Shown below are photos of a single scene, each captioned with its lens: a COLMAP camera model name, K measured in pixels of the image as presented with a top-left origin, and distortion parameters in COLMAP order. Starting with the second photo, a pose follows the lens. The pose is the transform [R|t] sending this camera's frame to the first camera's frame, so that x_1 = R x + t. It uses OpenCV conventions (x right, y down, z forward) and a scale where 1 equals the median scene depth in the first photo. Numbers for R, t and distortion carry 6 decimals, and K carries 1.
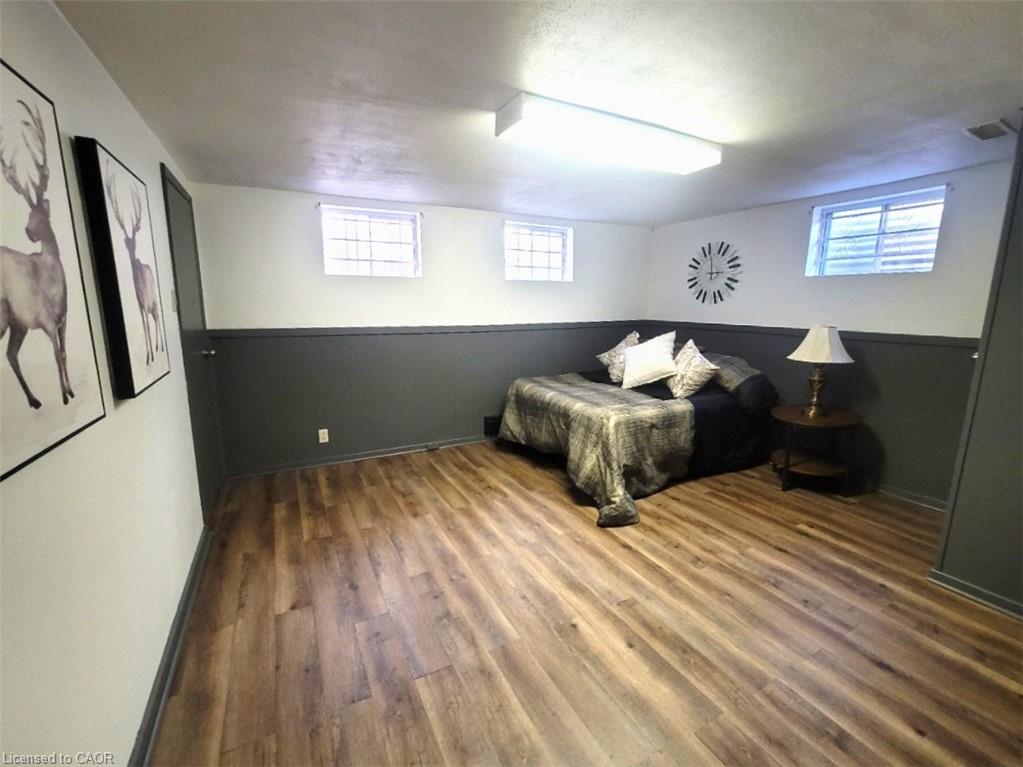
lens RADIAL K [[426.0, 0, 507.9], [0, 426.0, 381.5], [0, 0, 1]] dist [-0.008336, 0.000870]
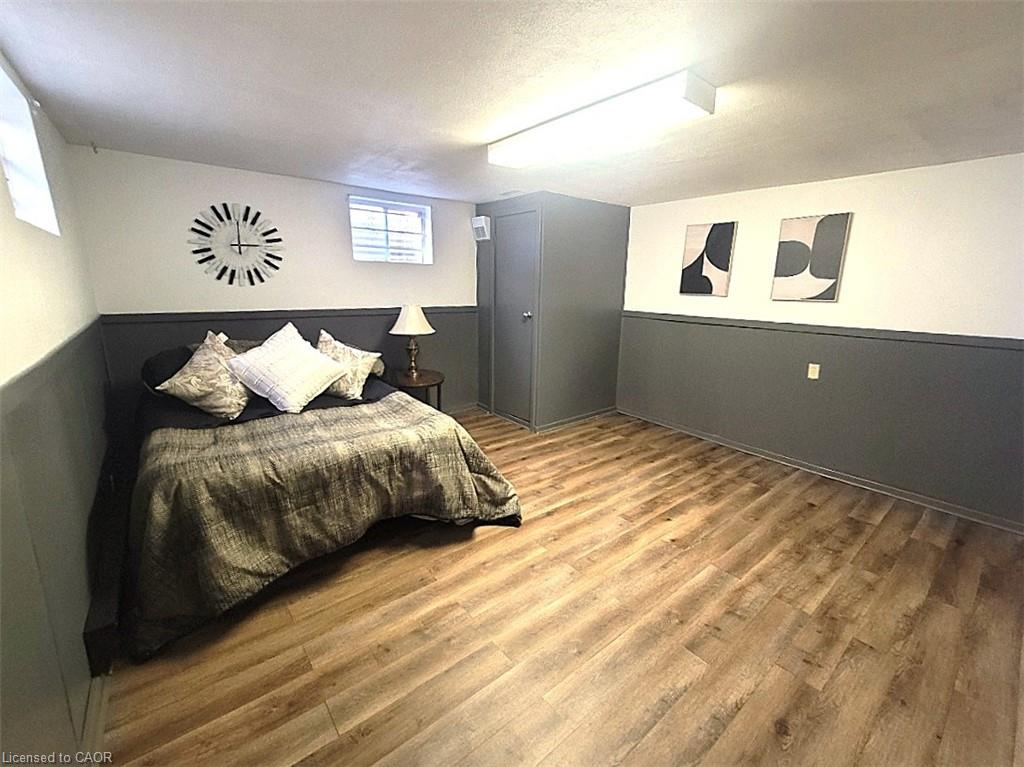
lens RADIAL K [[426.4, 0, 509.6], [0, 426.4, 380.4], [0, 0, 1]] dist [-0.008336, 0.000870]
pose [[-0.177560, -0.223099, 0.958488, -0.653568], [0.167288, 0.952947, 0.252799, -0.225180], [-0.969787, 0.205230, -0.131883, 1.131714]]
